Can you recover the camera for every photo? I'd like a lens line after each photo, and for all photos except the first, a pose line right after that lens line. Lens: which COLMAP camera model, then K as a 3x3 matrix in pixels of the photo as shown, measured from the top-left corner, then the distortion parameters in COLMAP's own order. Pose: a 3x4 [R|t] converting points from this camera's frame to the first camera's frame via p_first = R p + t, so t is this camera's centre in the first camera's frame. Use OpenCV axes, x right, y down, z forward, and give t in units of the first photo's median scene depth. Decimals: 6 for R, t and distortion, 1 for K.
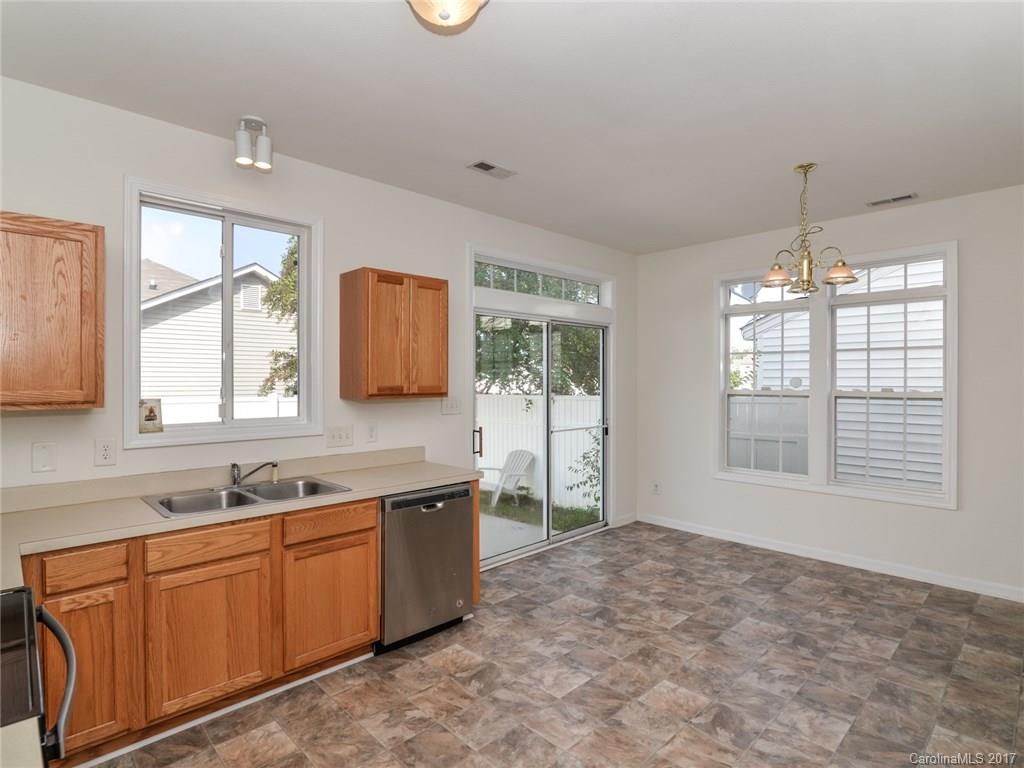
lens RADIAL K [[530.2, 0, 512.9], [0, 530.2, 388.0], [0, 0, 1]] dist [-0.000368, -0.000282]
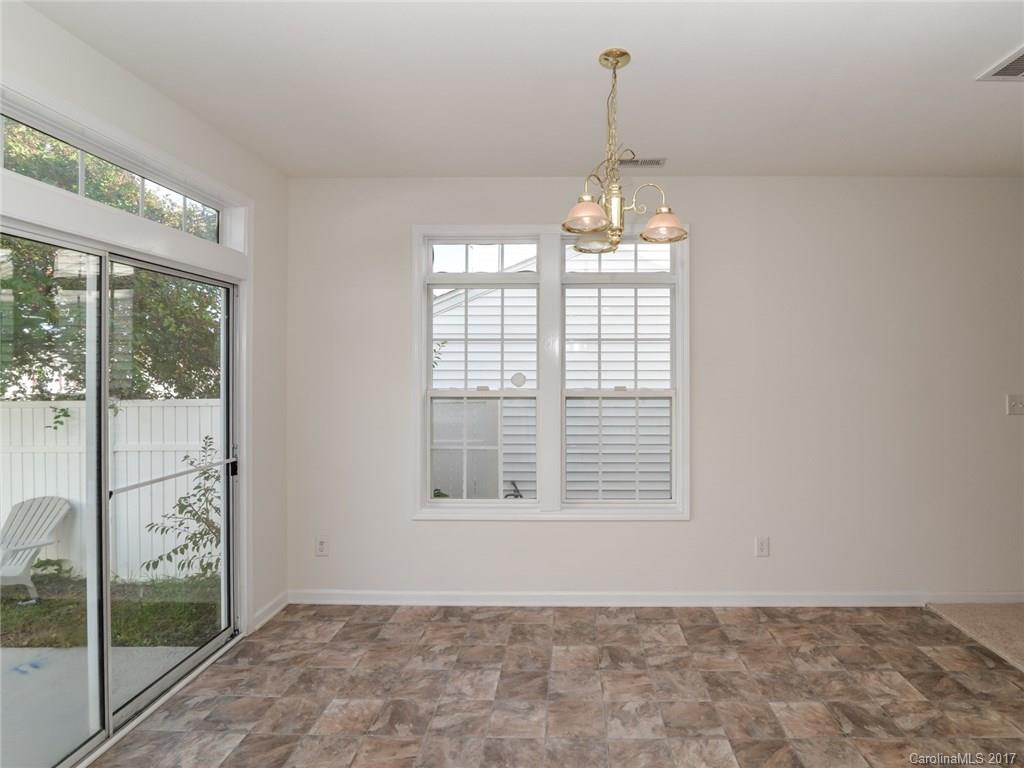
lens RADIAL K [[473.4, 0, 512.9], [0, 473.4, 380.8], [0, 0, 1]] dist [-0.012546, -0.000357]
pose [[0.717457, 0.002847, 0.696597, 0.045332], [0.003746, 0.999961, -0.007945, -0.002161], [-0.696593, 0.008310, 0.717419, 0.476221]]
